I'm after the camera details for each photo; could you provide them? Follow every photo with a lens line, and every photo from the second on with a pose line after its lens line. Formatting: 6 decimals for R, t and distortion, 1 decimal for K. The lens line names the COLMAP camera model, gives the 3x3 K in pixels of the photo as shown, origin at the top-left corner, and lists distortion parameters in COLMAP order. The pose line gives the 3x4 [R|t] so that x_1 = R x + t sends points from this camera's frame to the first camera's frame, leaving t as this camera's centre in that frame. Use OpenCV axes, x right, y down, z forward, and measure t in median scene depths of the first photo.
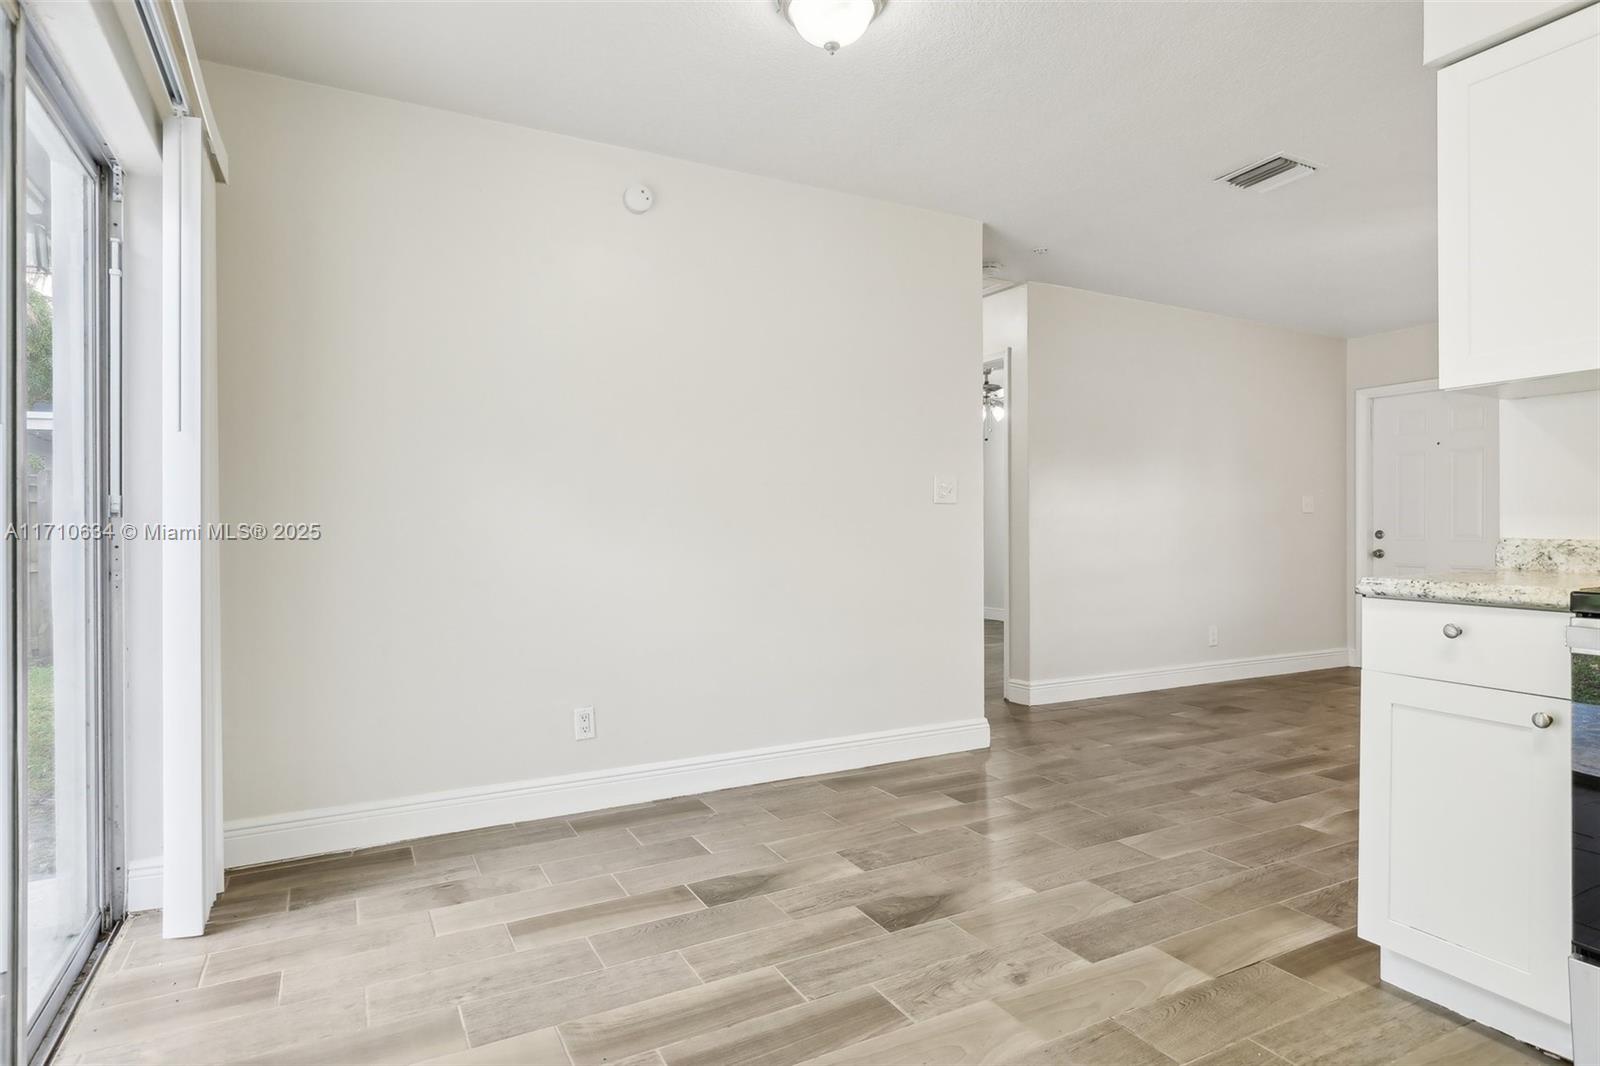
lens RADIAL K [[877.9, 0, 807.6], [0, 877.9, 530.3], [0, 0, 1]] dist [-0.002679, -0.000669]
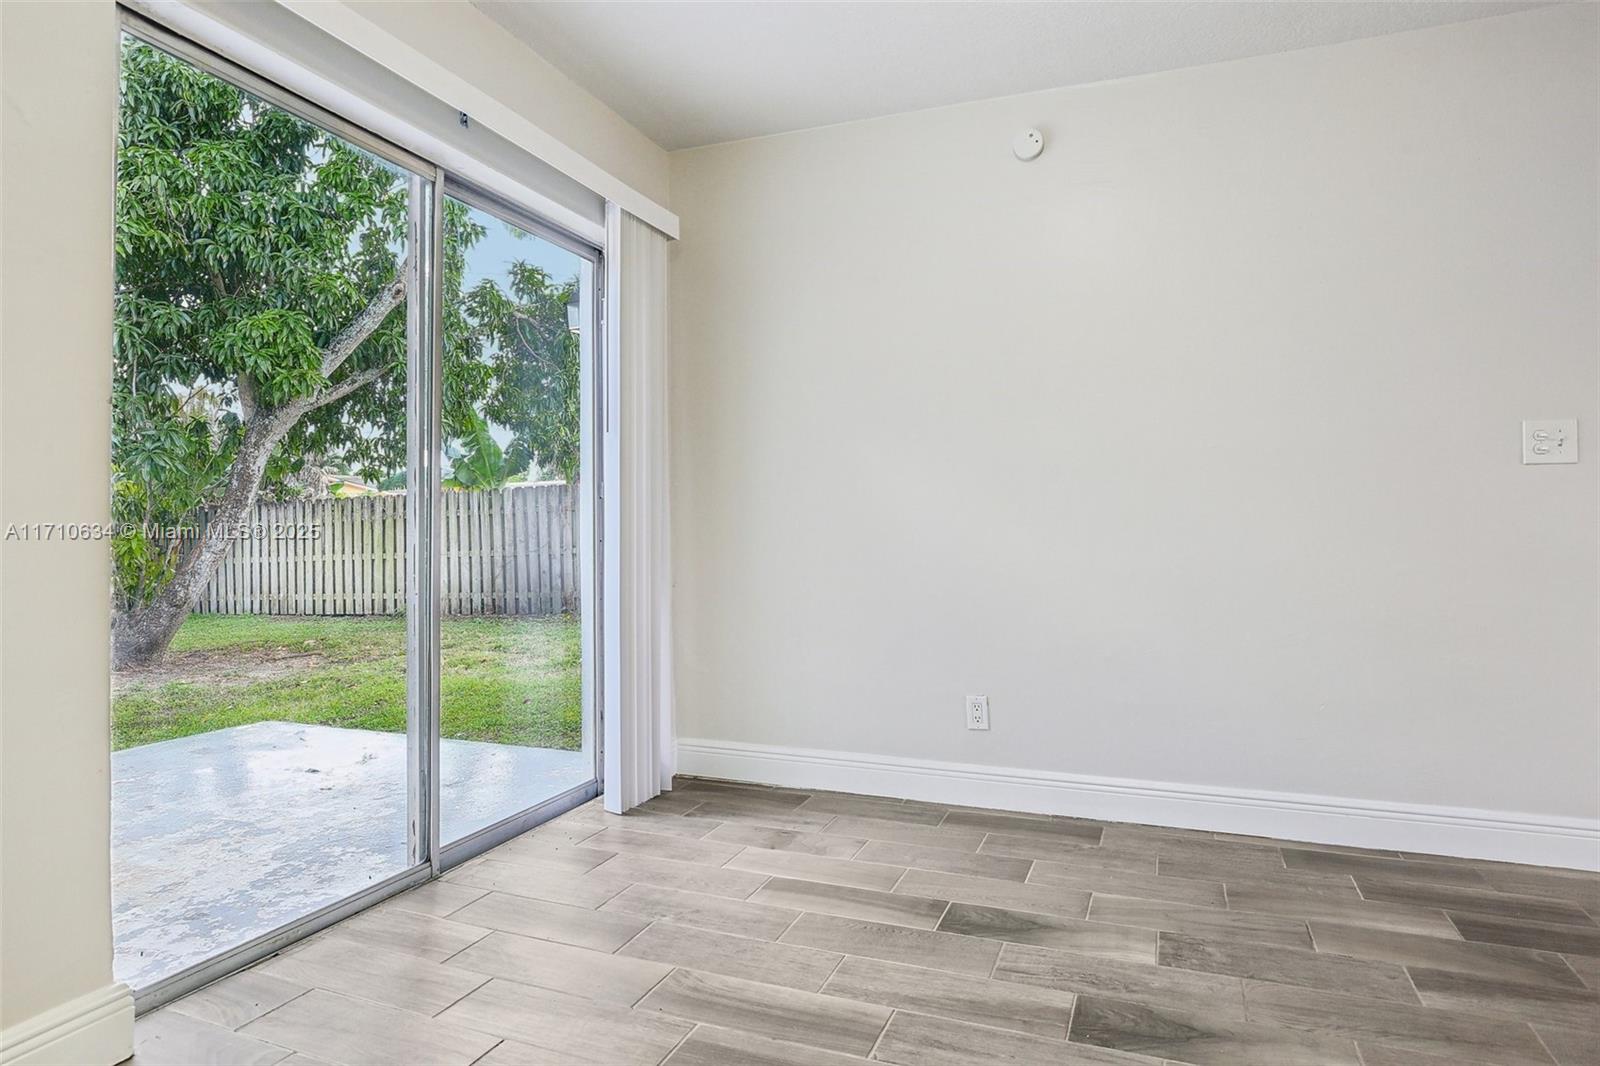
lens RADIAL K [[887.3, 0, 810.0], [0, 887.3, 515.7], [0, 0, 1]] dist [-0.021755, 0.006601]
pose [[0.645782, -0.007749, -0.763483, 0.429533], [-0.001486, 0.999934, -0.011406, 0.021044], [0.763521, 0.008500, 0.645727, 0.289520]]
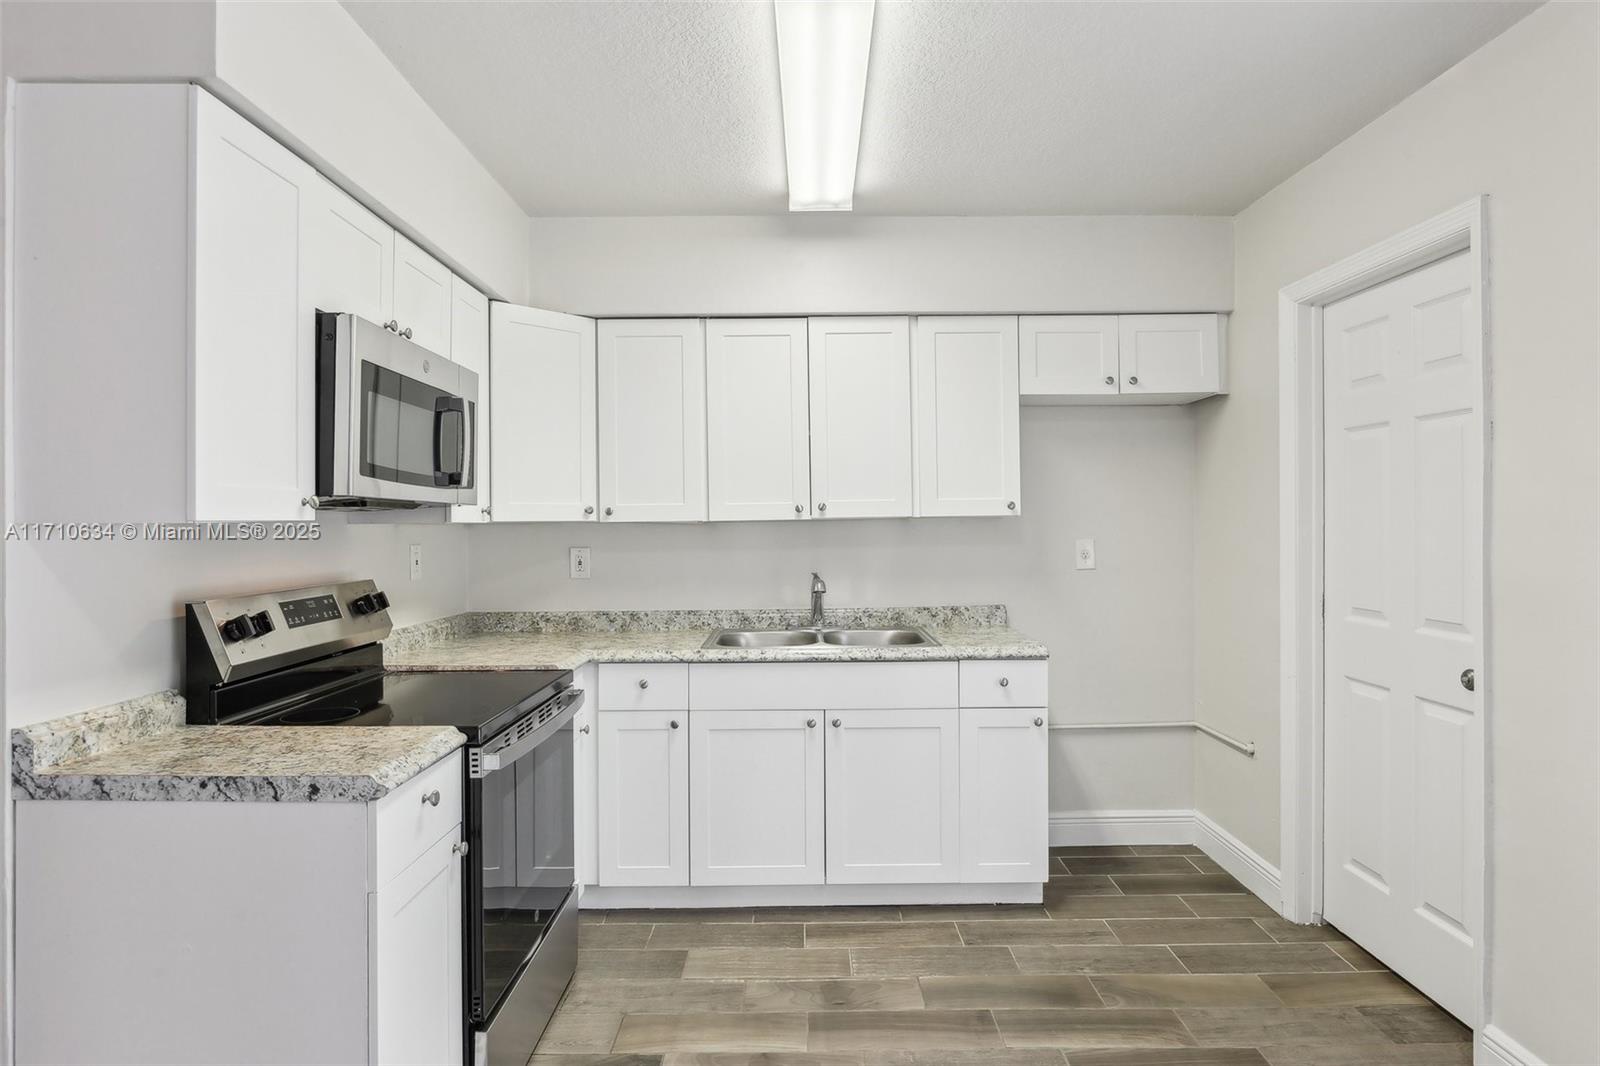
lens RADIAL K [[887.3, 0, 810.0], [0, 887.3, 515.7], [0, 0, 1]] dist [-0.021755, 0.006601]
pose [[-0.882040, 0.014919, 0.470939, -0.056097], [0.013589, 0.999888, -0.006223, -0.119781], [-0.470979, 0.000911, -0.882144, 1.093786]]
